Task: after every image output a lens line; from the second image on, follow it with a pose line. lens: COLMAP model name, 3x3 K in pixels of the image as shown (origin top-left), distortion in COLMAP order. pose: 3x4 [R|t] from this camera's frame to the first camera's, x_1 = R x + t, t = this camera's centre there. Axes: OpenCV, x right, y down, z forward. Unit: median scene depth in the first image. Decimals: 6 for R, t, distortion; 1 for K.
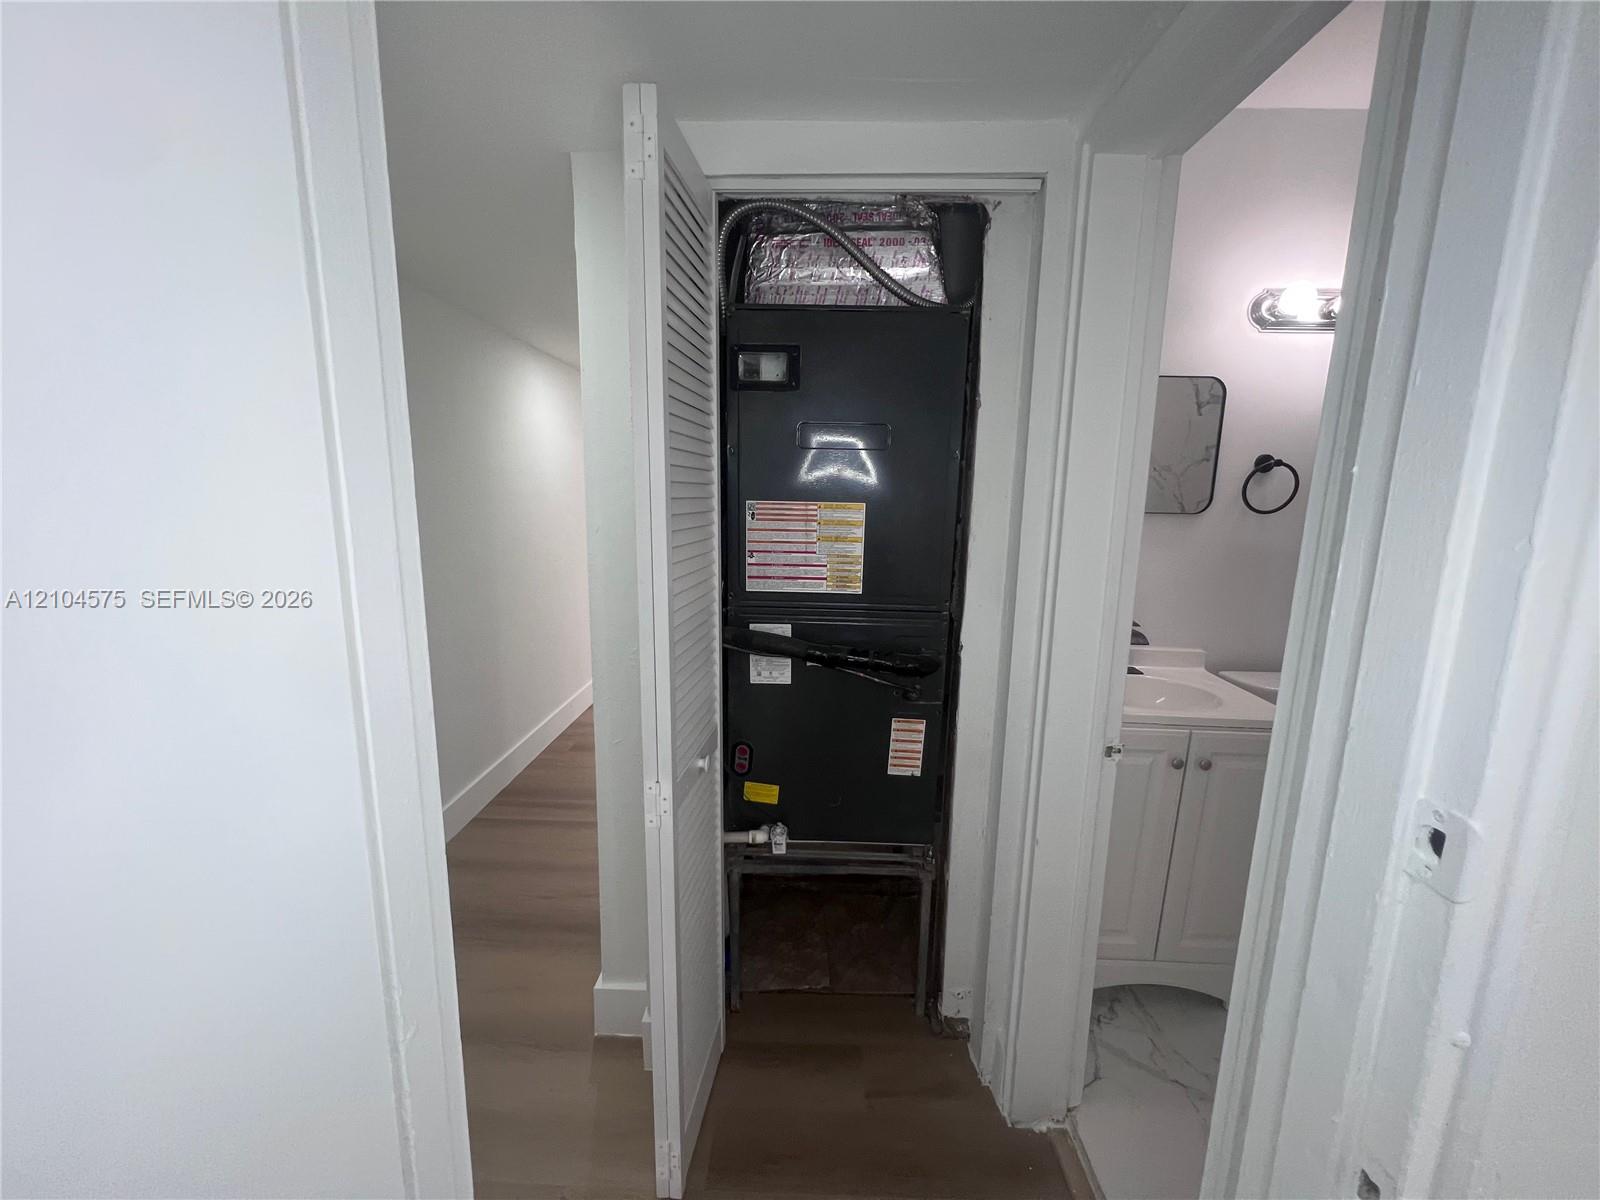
lens RADIAL K [[641.2, 0, 800.8], [0, 641.2, 604.1], [0, 0, 1]] dist [-0.002347, 0.000185]
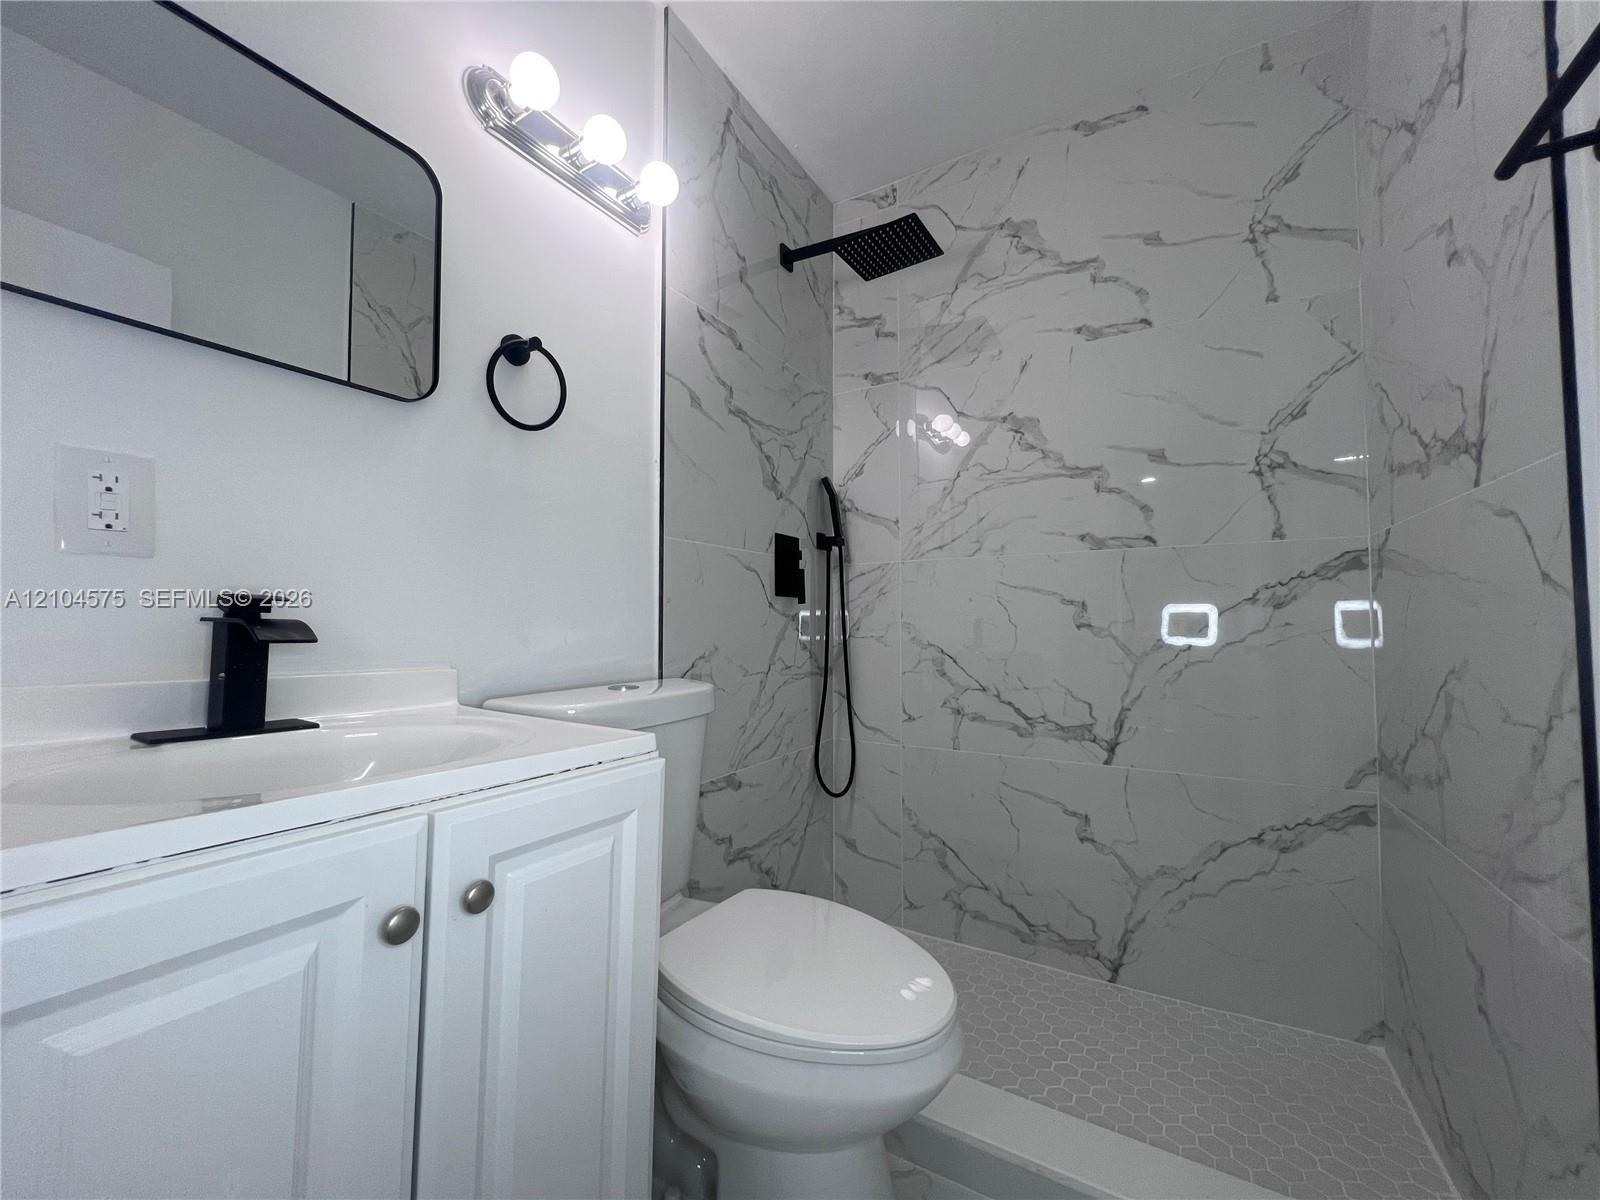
lens RADIAL K [[641.2, 0, 800.8], [0, 641.2, 604.1], [0, 0, 1]] dist [-0.002347, 0.000185]
pose [[0.495572, 0.001892, 0.868565, 0.364167], [0.156243, 0.983491, -0.091289, 0.133678], [-0.854398, 0.180947, 0.487095, 0.569716]]
